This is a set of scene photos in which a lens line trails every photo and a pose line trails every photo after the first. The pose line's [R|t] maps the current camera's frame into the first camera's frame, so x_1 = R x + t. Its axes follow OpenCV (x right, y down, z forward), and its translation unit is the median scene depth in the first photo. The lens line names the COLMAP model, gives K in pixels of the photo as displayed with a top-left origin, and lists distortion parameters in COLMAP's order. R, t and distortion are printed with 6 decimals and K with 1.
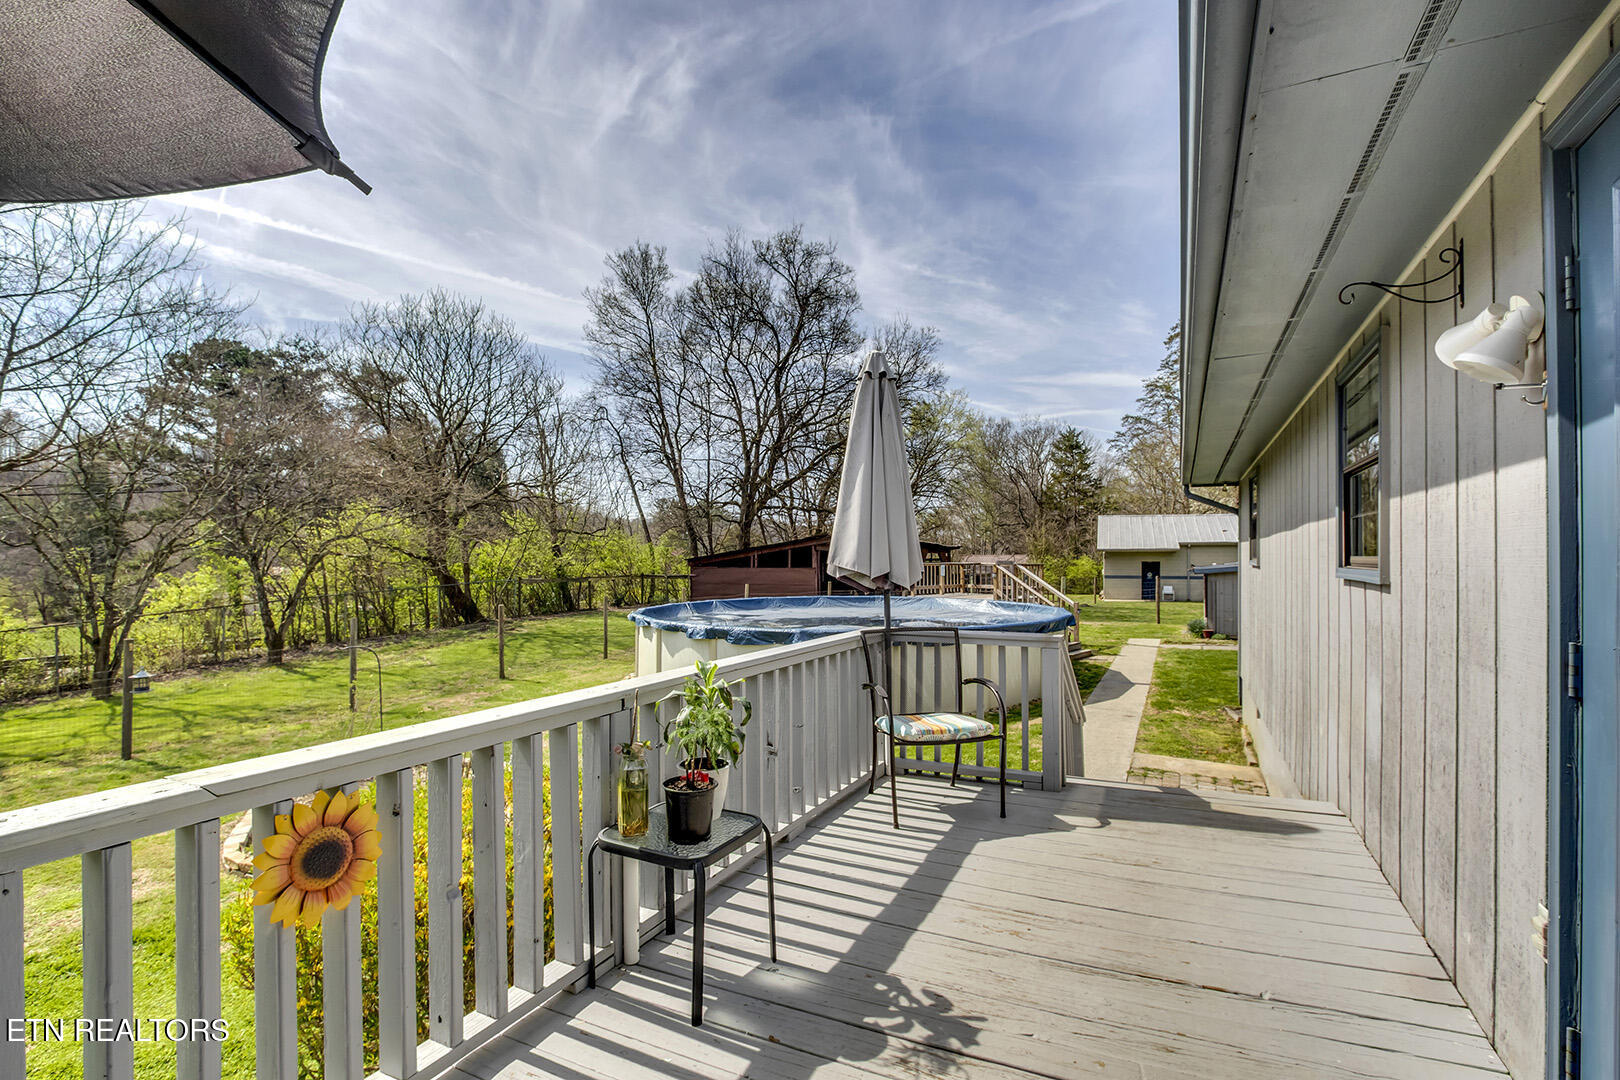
lens RADIAL K [[780.3, 0, 799.3], [0, 780.3, 545.8], [0, 0, 1]] dist [-0.021719, 0.000869]
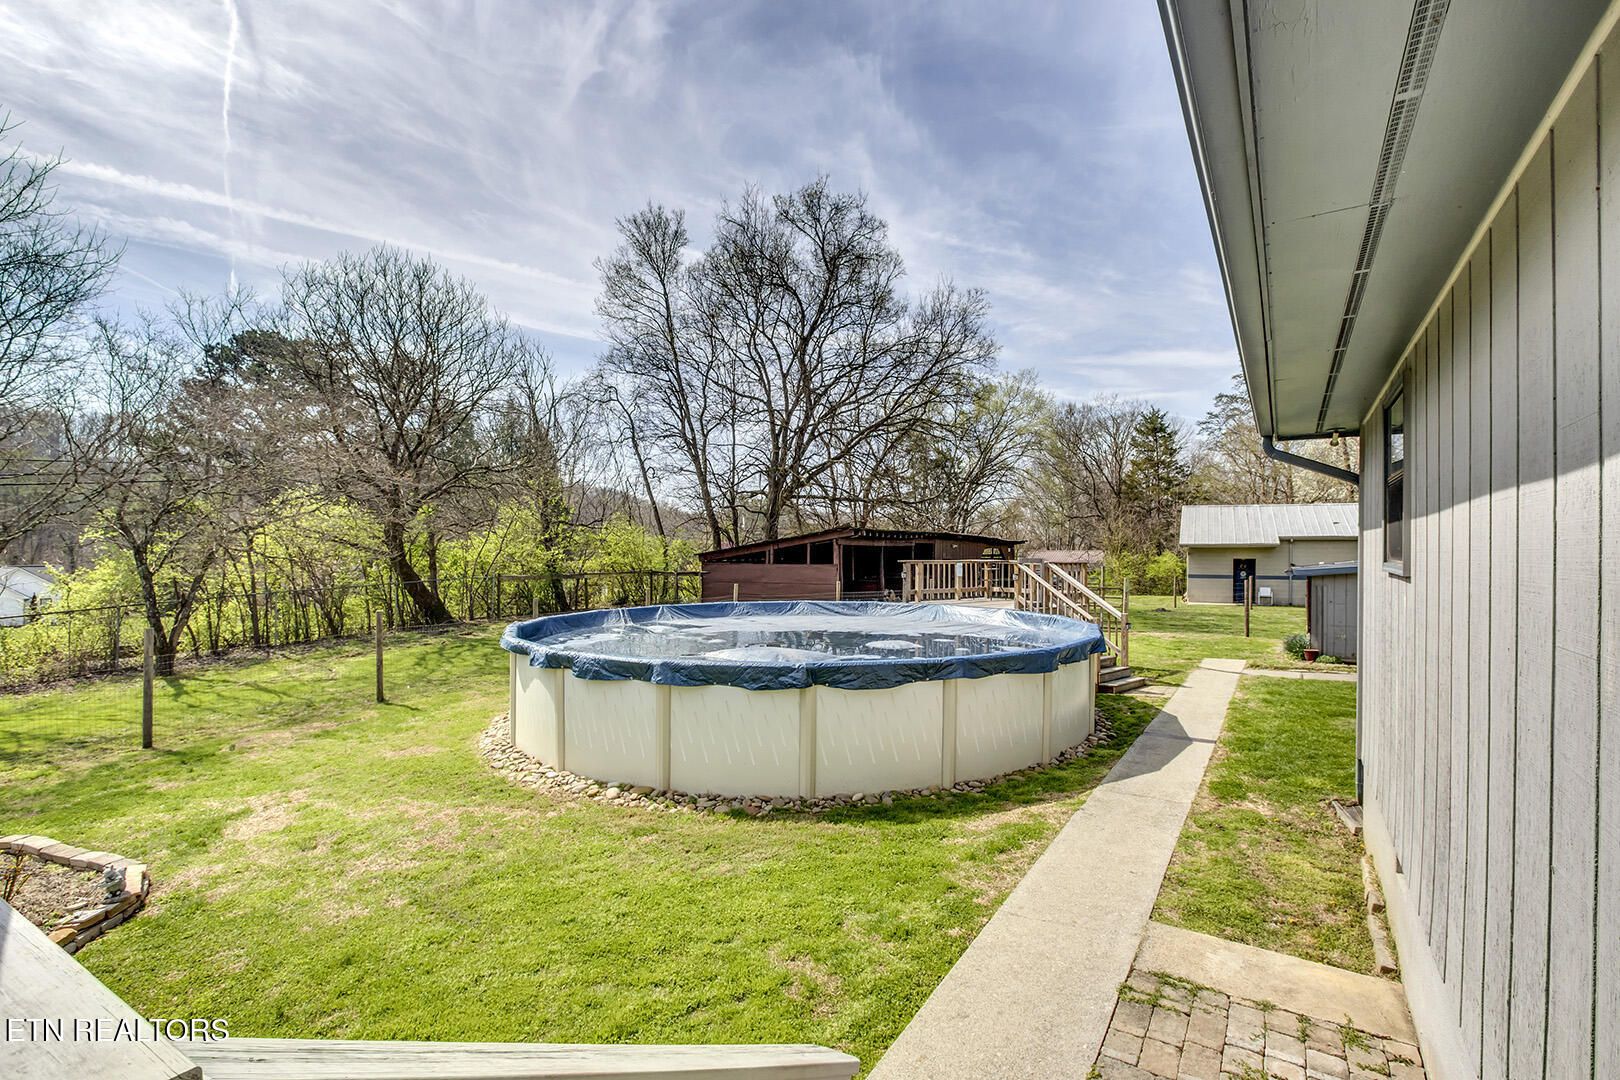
lens RADIAL K [[780.3, 0, 799.9], [0, 780.3, 547.8], [0, 0, 1]] dist [-0.021719, 0.000869]
pose [[0.994499, 0.002782, -0.104711, 0.062463], [-0.001783, 0.999952, 0.009633, 0.001035], [0.104733, -0.009393, 0.994456, 0.113132]]
